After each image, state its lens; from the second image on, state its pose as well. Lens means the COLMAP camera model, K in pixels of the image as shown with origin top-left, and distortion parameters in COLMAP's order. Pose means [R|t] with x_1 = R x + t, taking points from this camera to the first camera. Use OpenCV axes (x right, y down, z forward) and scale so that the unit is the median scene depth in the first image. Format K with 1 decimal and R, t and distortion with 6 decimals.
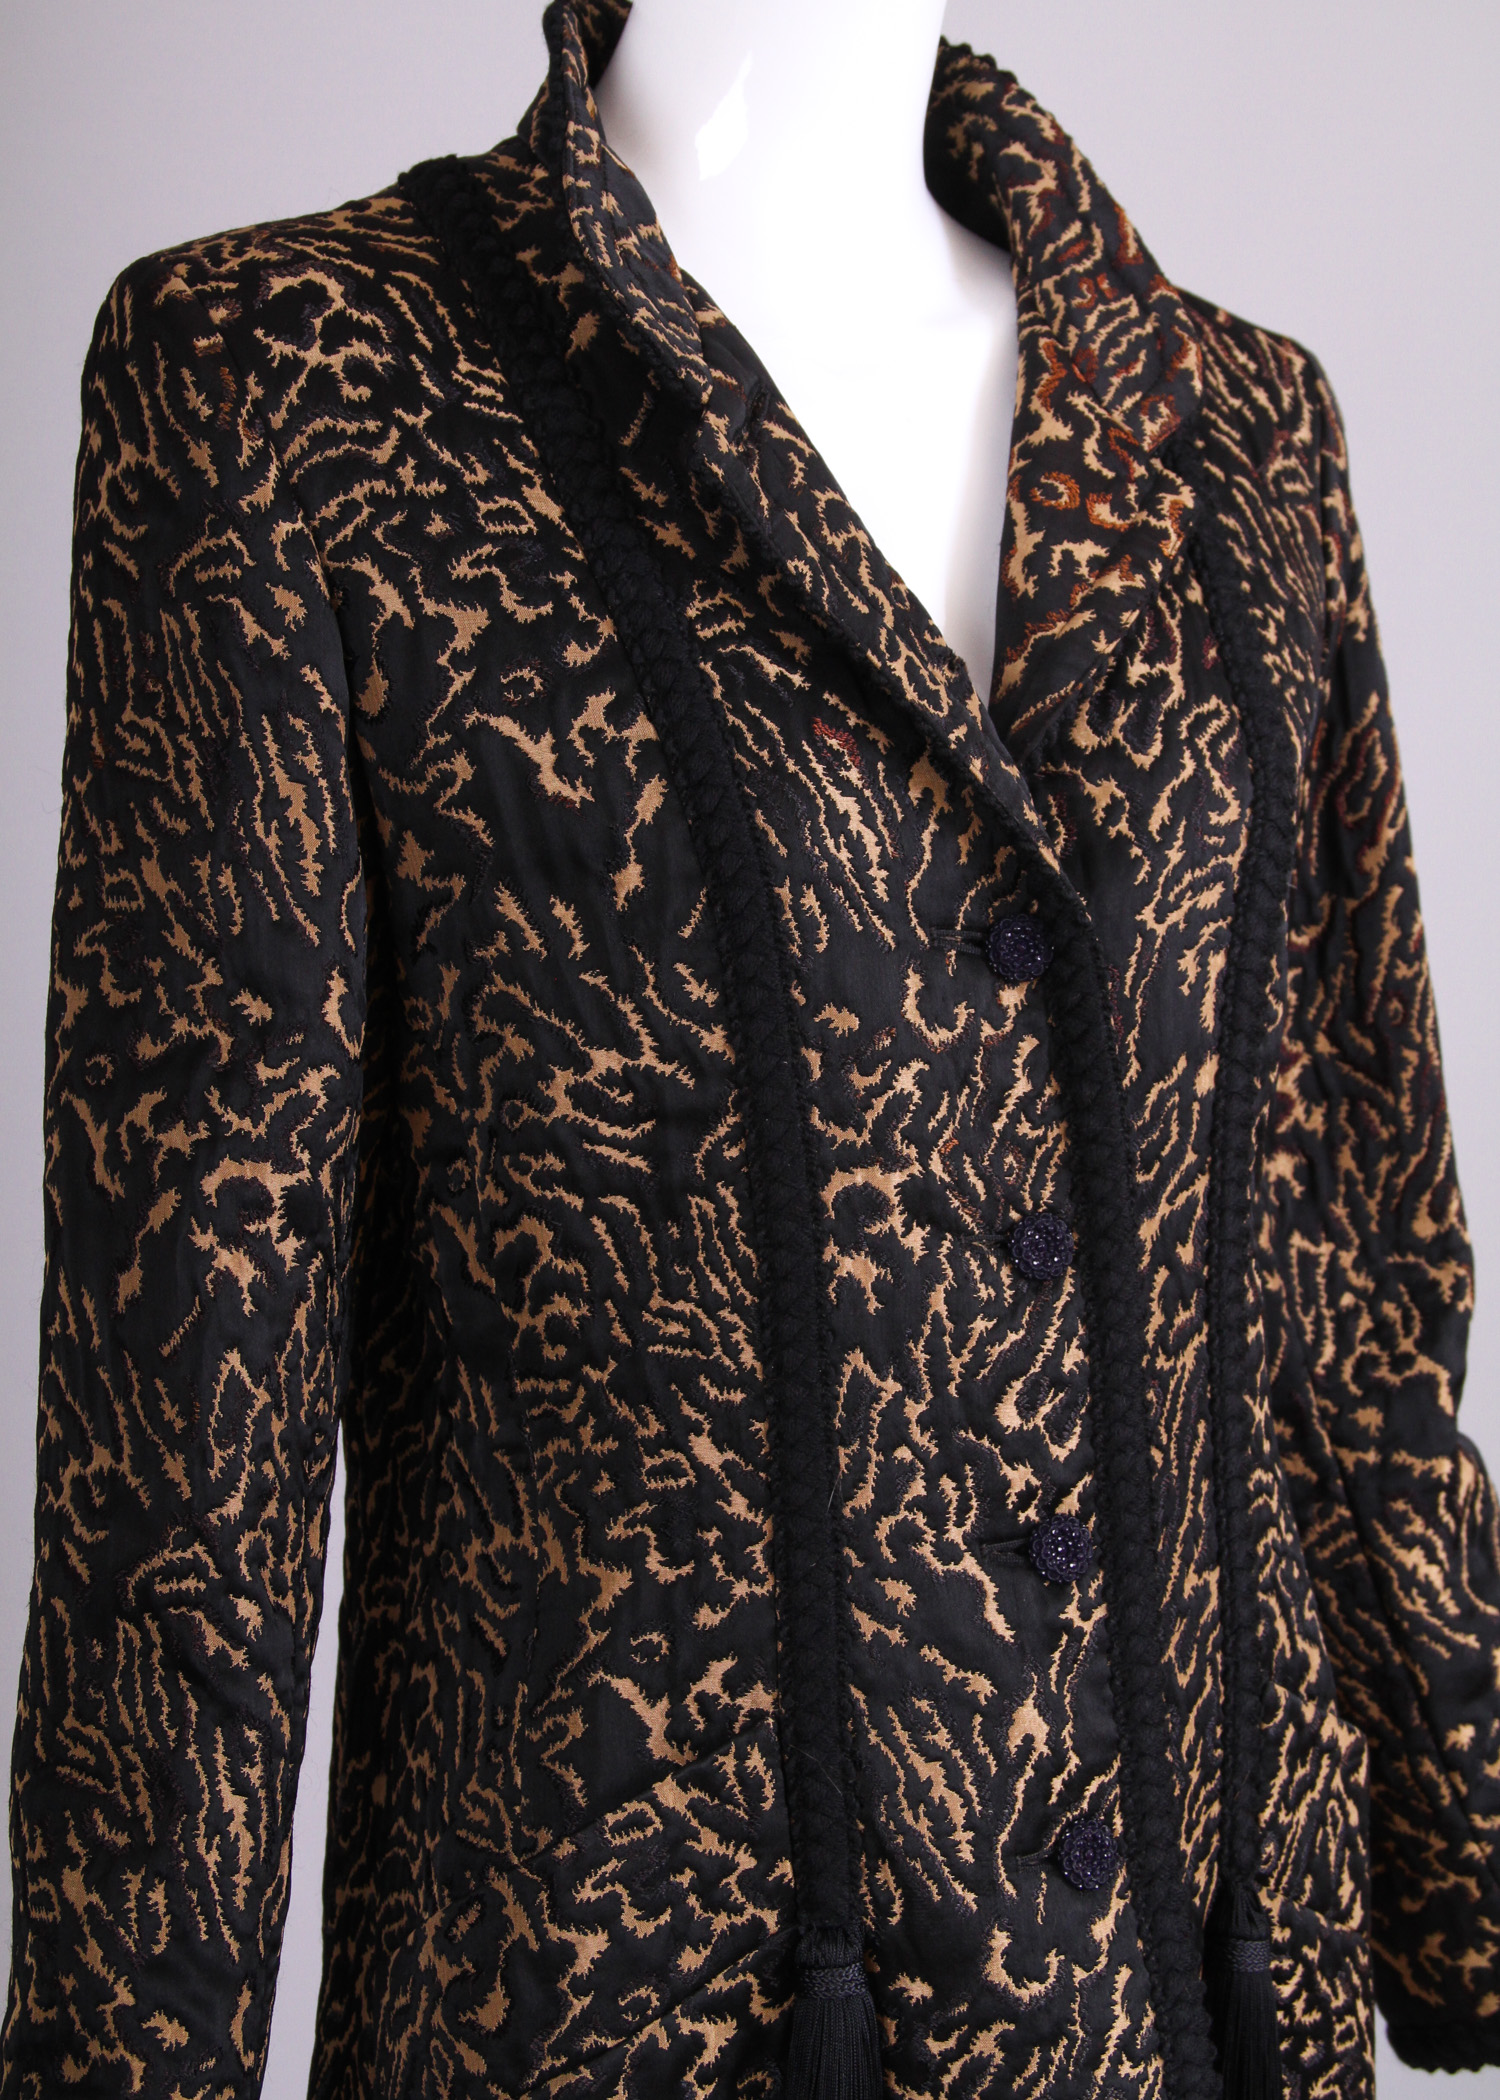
lens RADIAL K [[3897.1, 0, 744.7], [0, 3897.1, 1088.0], [0, 0, 1]] dist [0.162280, 0.365008]
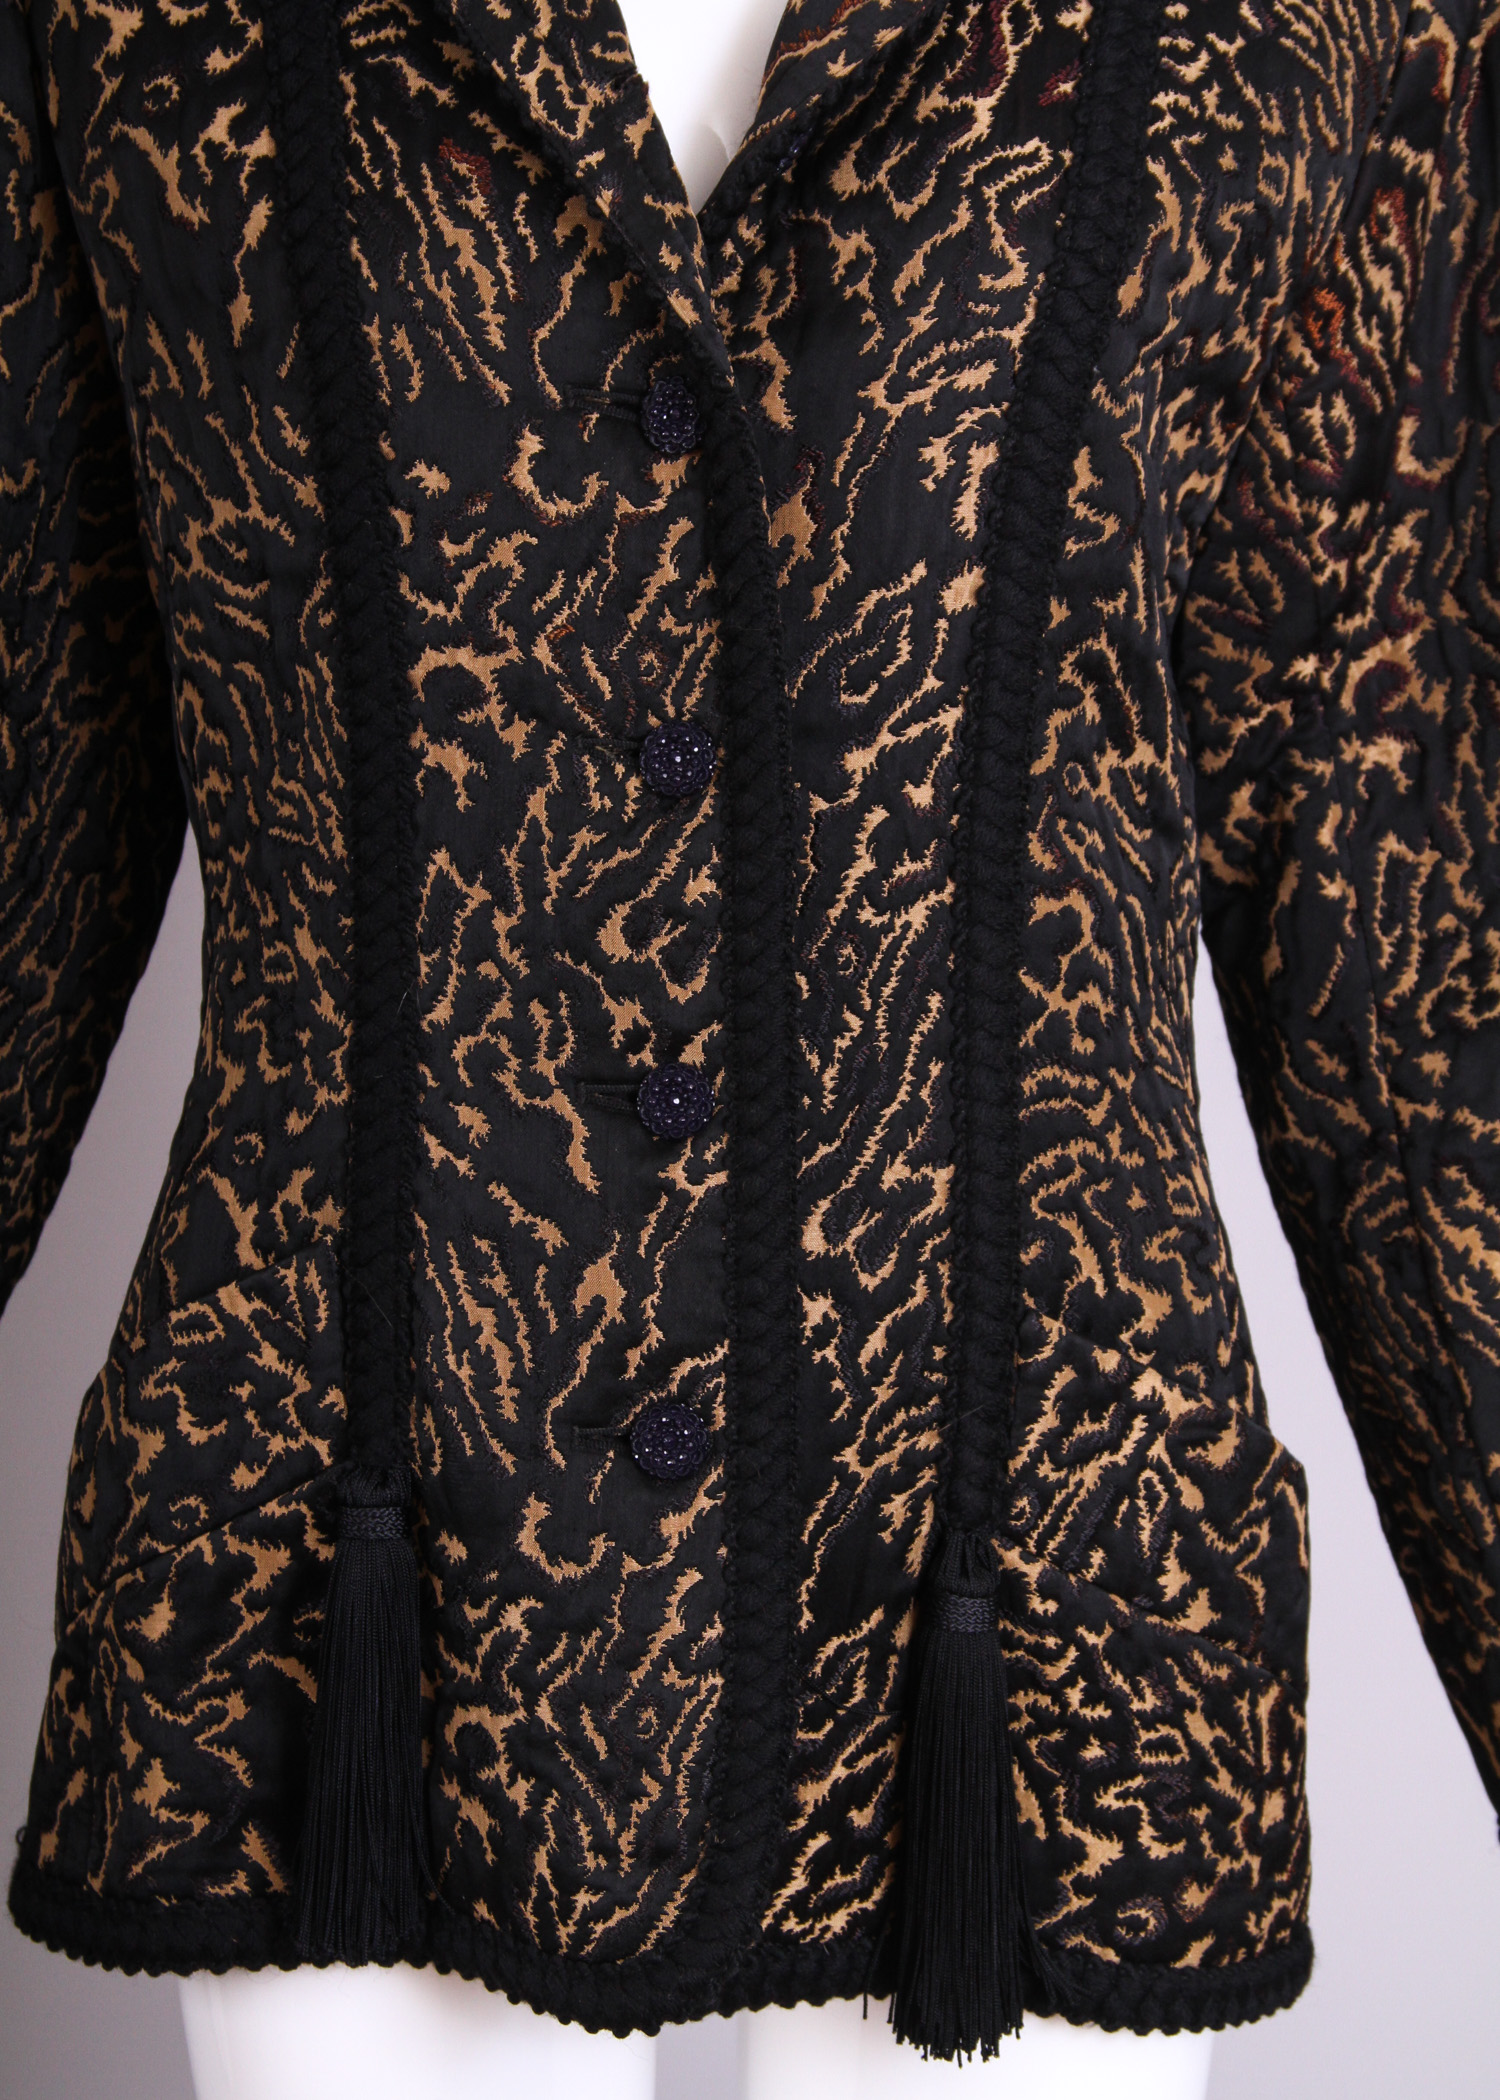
lens RADIAL K [[4693.6, 0, 720.1], [0, 4693.6, 1088.8], [0, 0, 1]] dist [0.238560, 0.784387]
pose [[0.854231, 0.109374, -0.508258, 0.629603], [-0.086816, 0.993903, 0.067968, 0.041370], [0.512593, -0.013935, 0.858518, 0.087933]]
